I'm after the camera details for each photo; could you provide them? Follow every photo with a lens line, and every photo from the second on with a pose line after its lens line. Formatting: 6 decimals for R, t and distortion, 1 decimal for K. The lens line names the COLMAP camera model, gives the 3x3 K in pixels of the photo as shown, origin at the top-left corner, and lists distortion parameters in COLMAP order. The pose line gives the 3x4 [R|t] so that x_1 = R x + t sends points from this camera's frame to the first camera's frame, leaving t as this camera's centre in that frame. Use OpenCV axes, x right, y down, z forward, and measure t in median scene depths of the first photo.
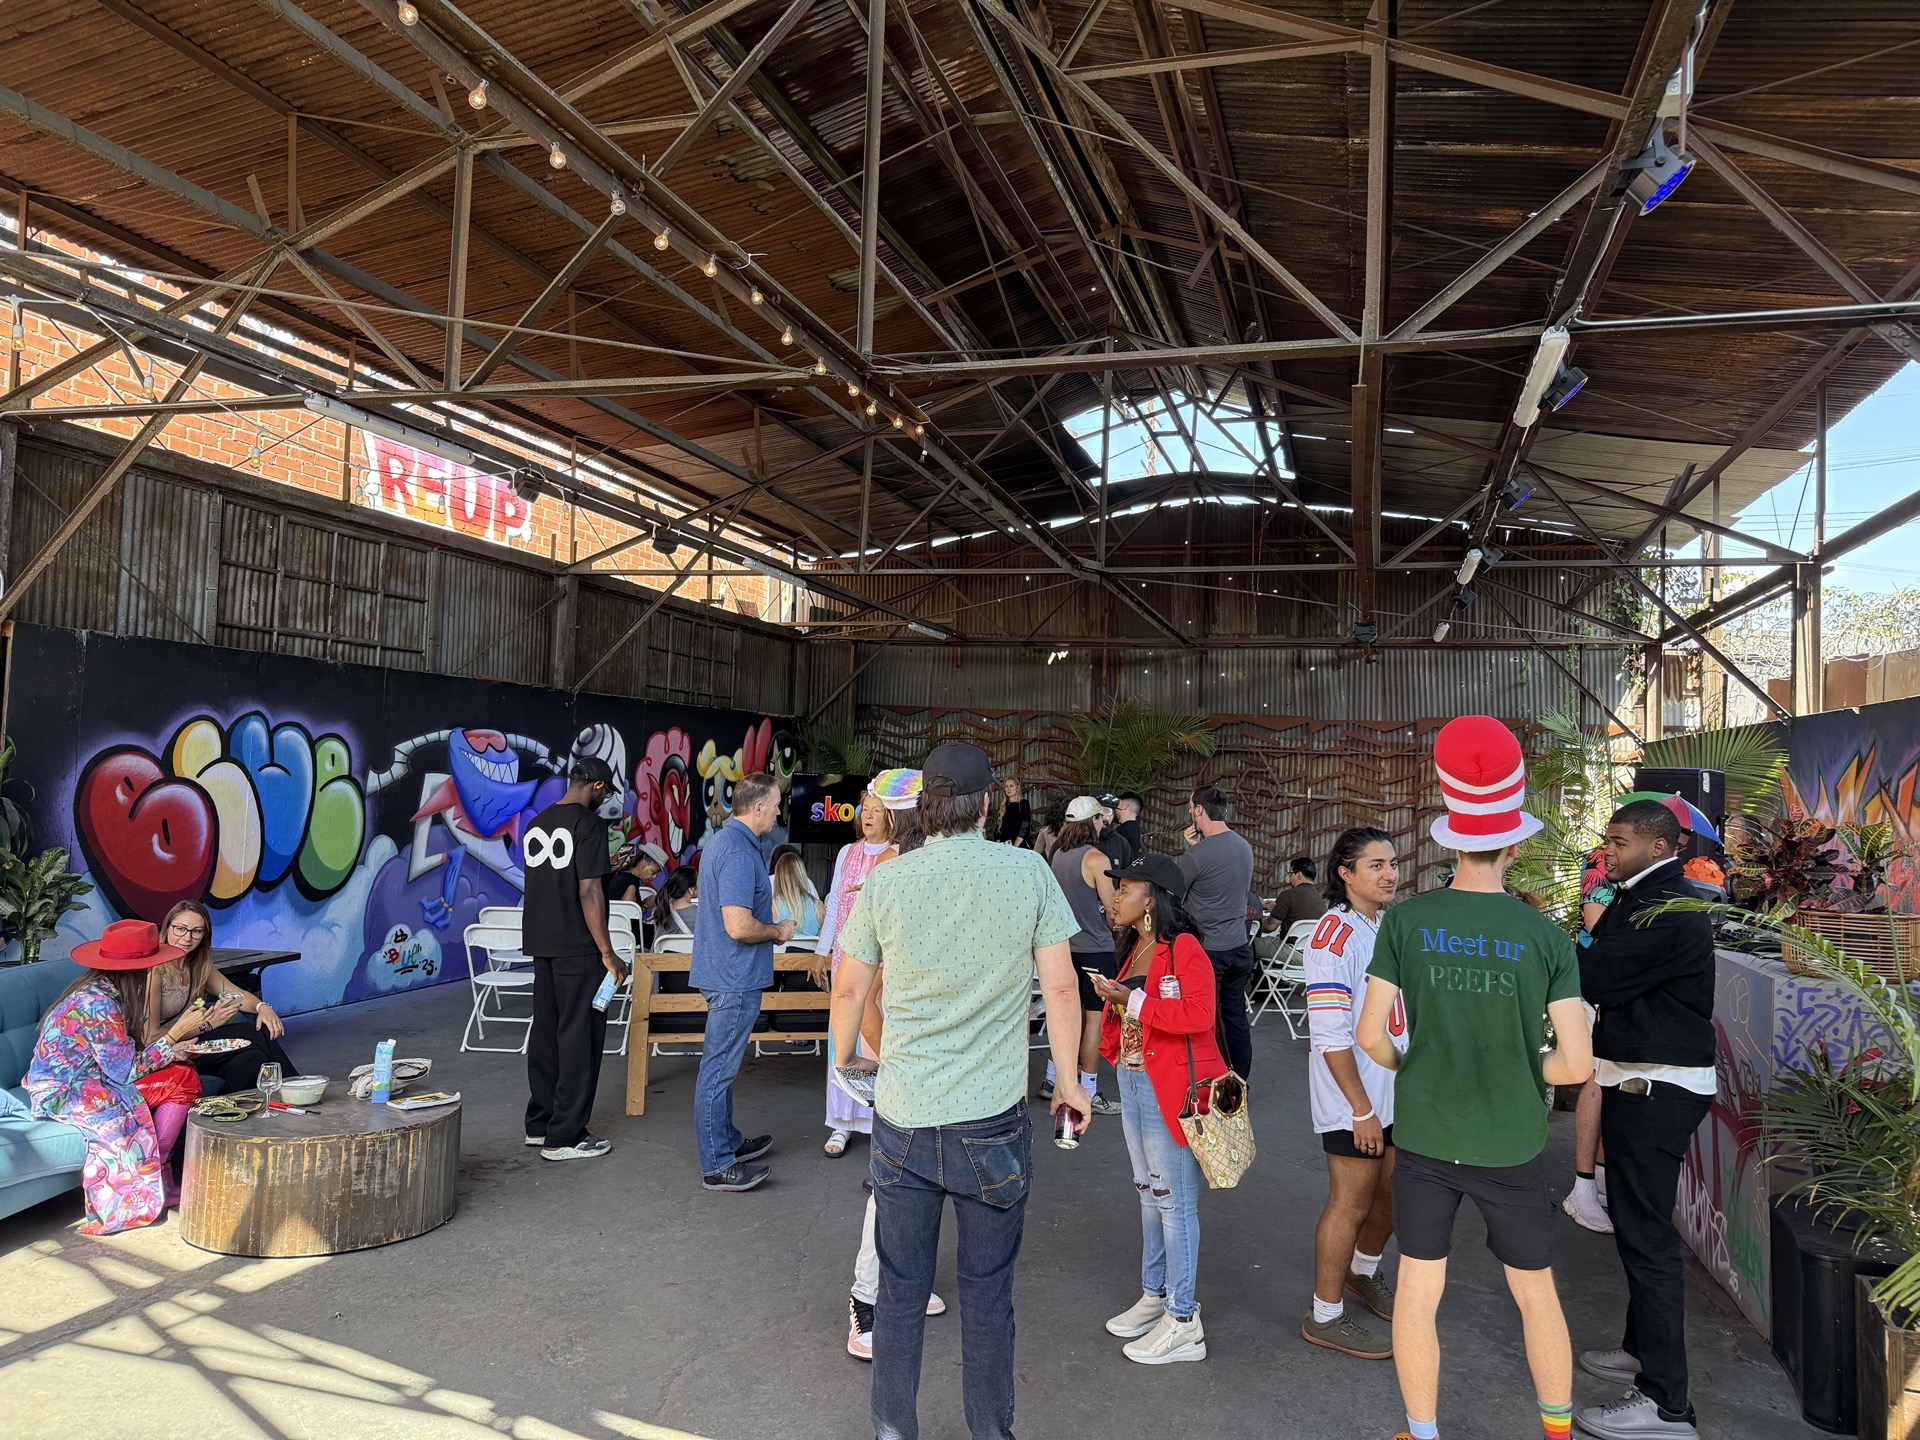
lens RADIAL K [[1326.9, 0, 965.3], [0, 1326.9, 722.2], [0, 0, 1]] dist [-0.020730, -0.001195]
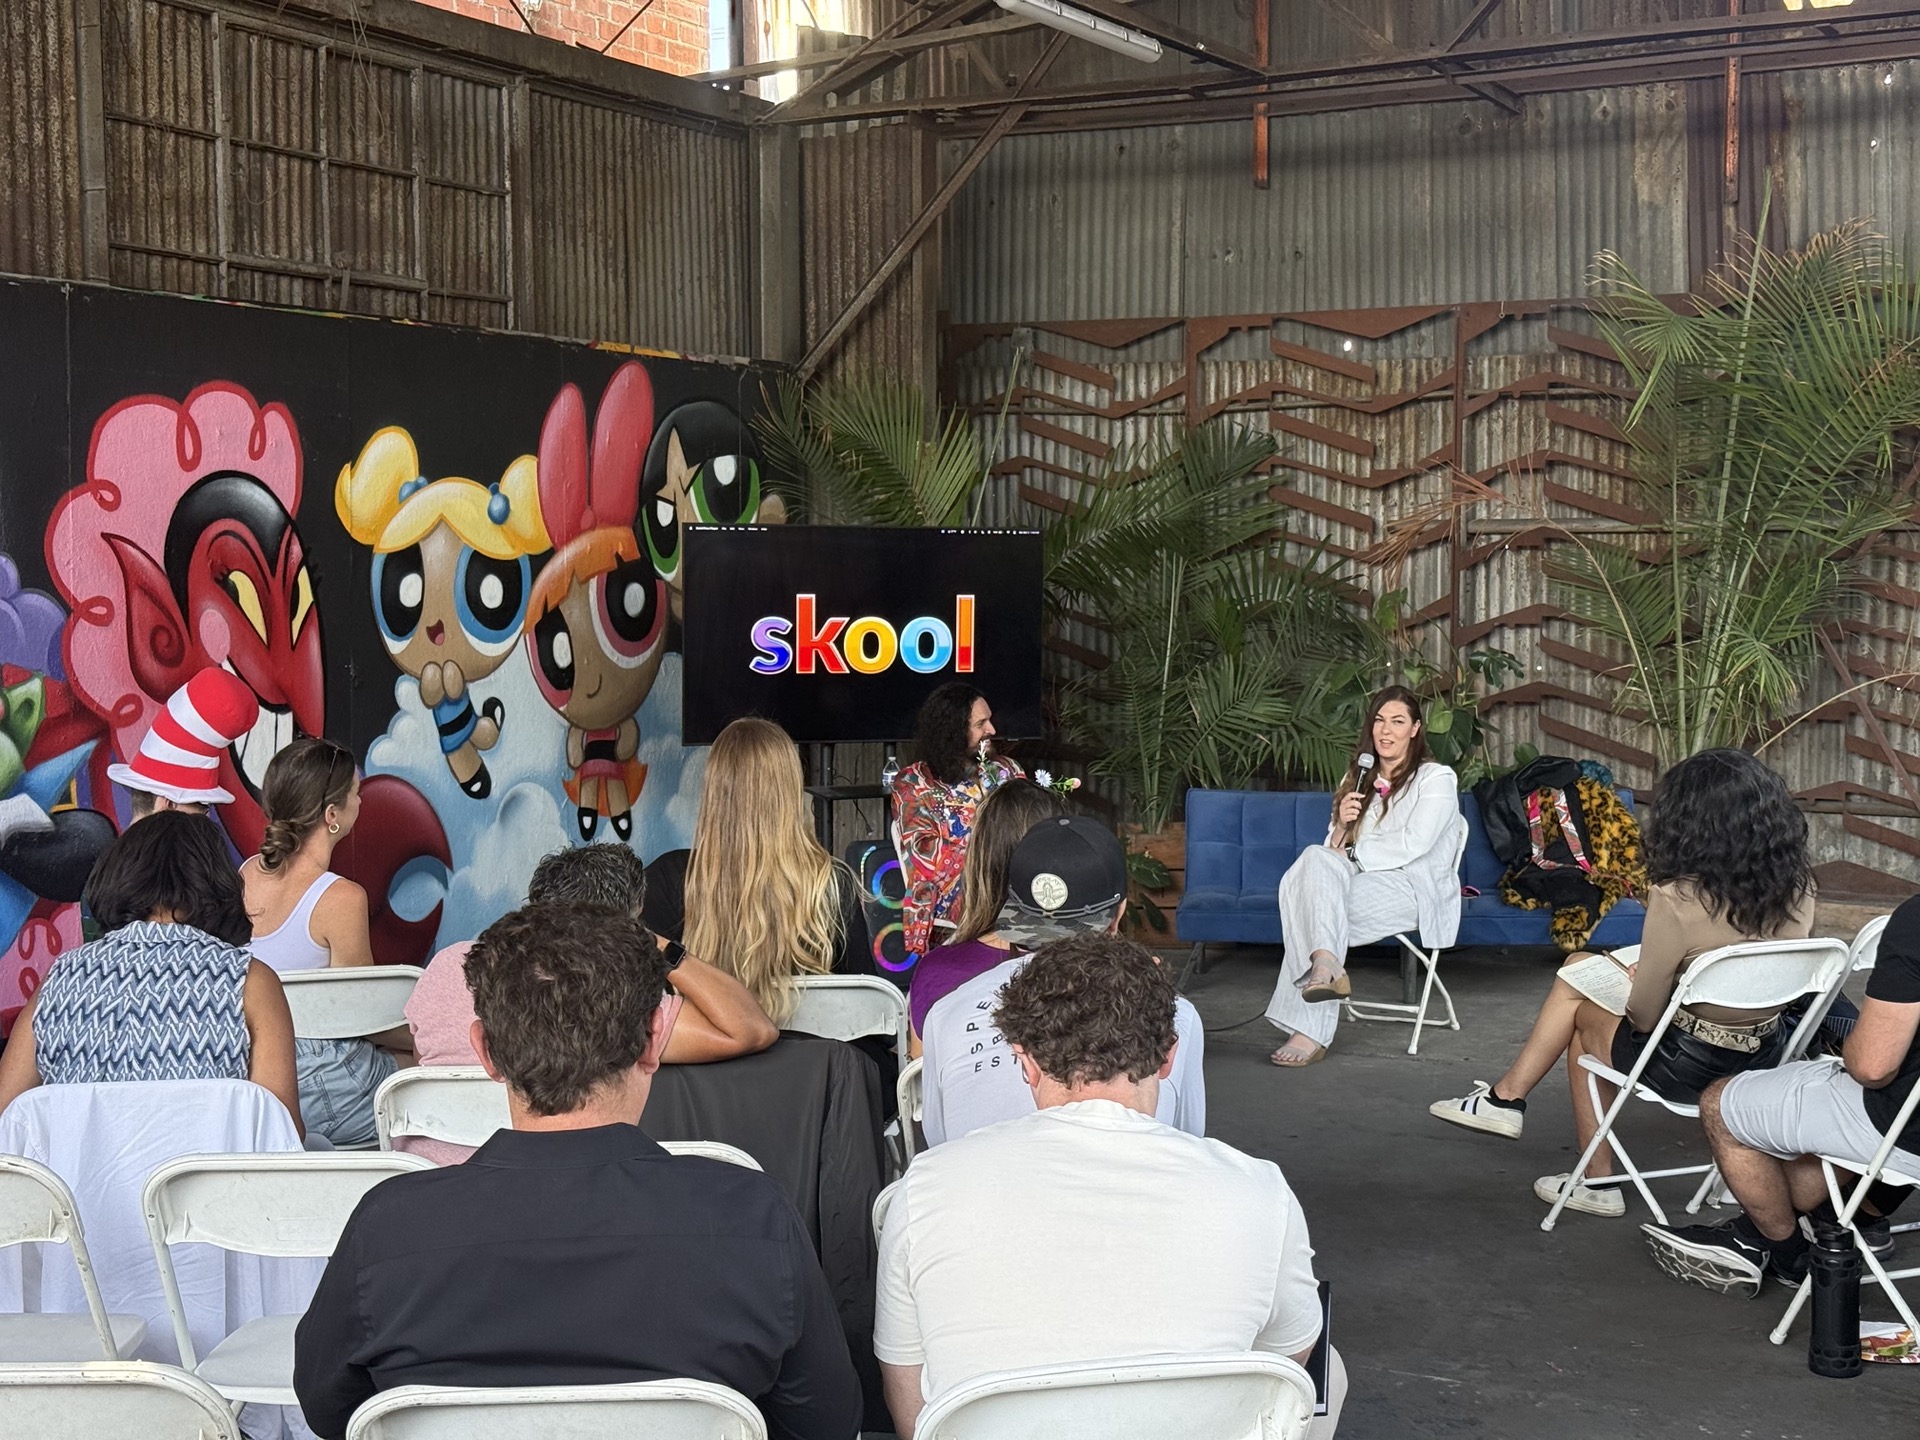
lens RADIAL K [[2694.7, 0, 960.8], [0, 2694.7, 720.0], [0, 0, 1]] dist [0.087539, 0.000000]
pose [[0.976452, -0.028845, -0.213796, 0.081580], [0.048174, 0.995151, 0.085758, 0.037942], [0.210286, -0.094038, 0.973107, 0.450358]]
